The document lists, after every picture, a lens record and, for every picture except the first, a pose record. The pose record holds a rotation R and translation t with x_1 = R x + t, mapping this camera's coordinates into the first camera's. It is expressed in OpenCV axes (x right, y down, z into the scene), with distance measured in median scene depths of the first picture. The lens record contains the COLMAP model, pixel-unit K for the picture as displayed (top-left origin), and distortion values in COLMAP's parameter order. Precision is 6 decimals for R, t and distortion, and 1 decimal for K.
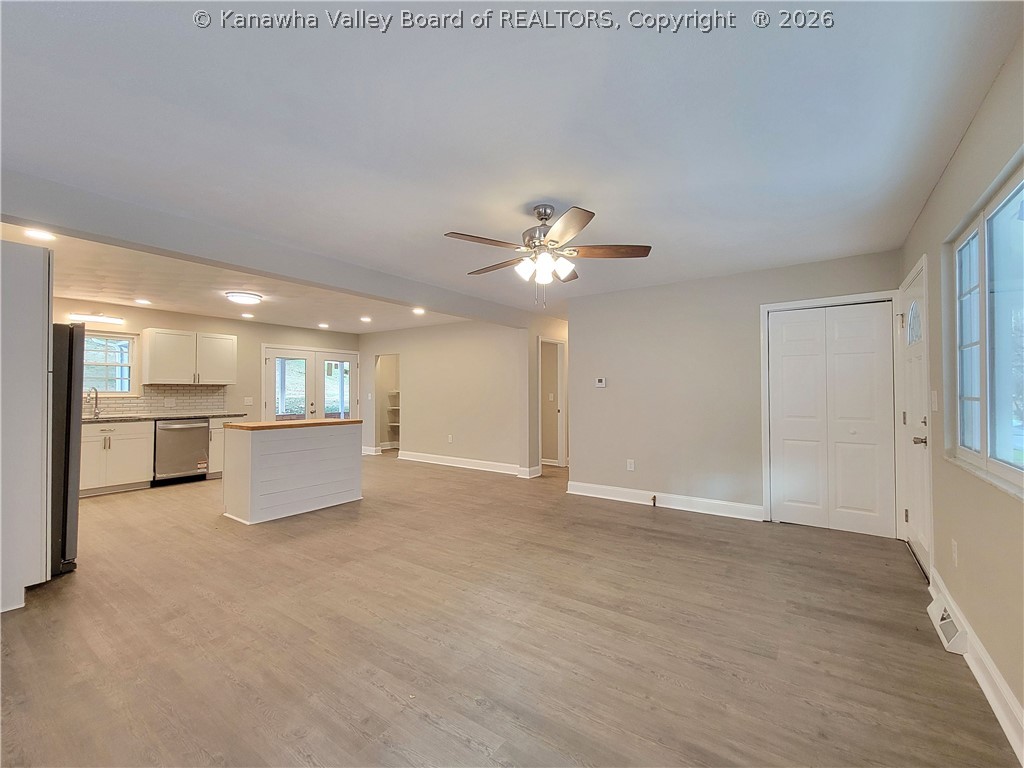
lens RADIAL K [[419.8, 0, 519.6], [0, 419.8, 383.6], [0, 0, 1]] dist [0.001005, 0.000067]
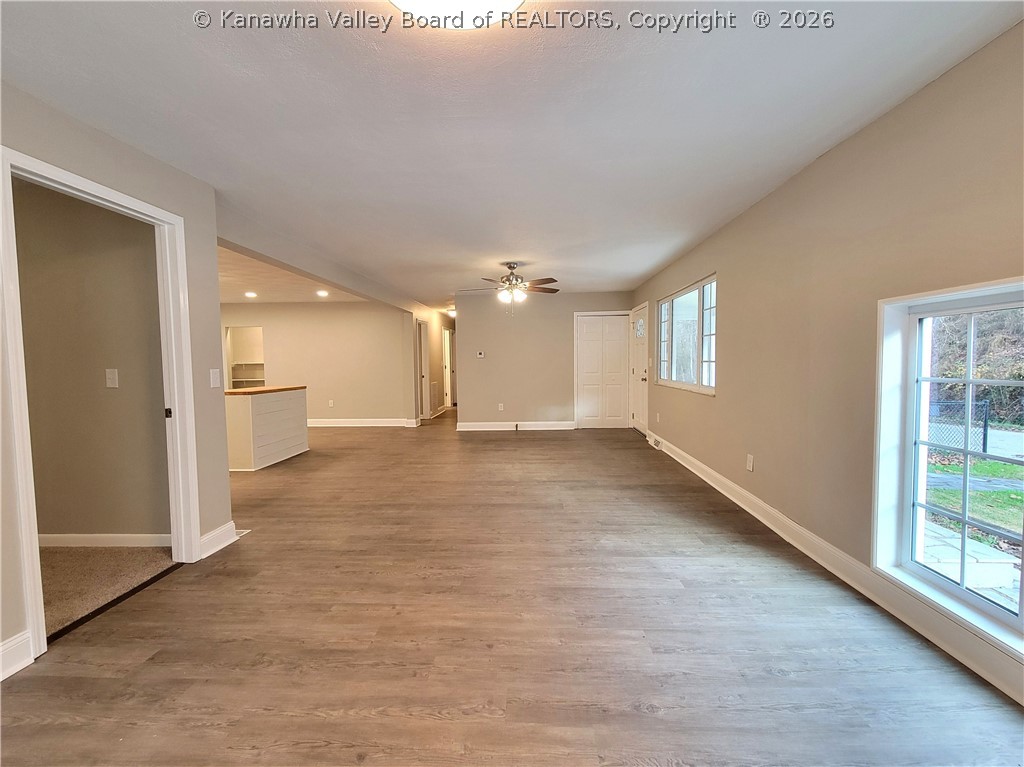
lens RADIAL K [[419.8, 0, 514.3], [0, 419.8, 382.1], [0, 0, 1]] dist [0.001005, 0.000067]
pose [[0.847938, -0.036218, 0.528857, -0.608893], [0.001053, 0.997776, 0.066643, -0.005874], [-0.530095, -0.055952, 0.846090, -0.410700]]
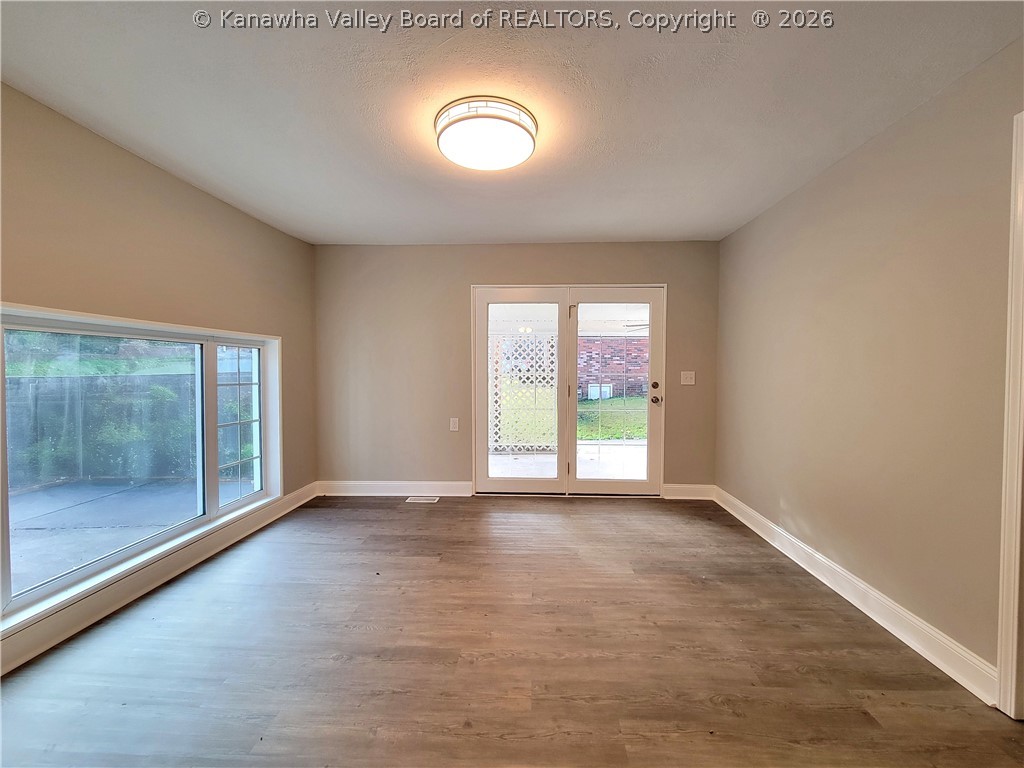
lens RADIAL K [[419.8, 0, 512.2], [0, 419.8, 383.7], [0, 0, 1]] dist [0.001005, 0.000067]
pose [[-0.850881, 0.021631, -0.524913, -0.266149], [0.014032, 0.999731, 0.018451, 0.006922], [0.525171, 0.008334, -0.850956, 0.266261]]
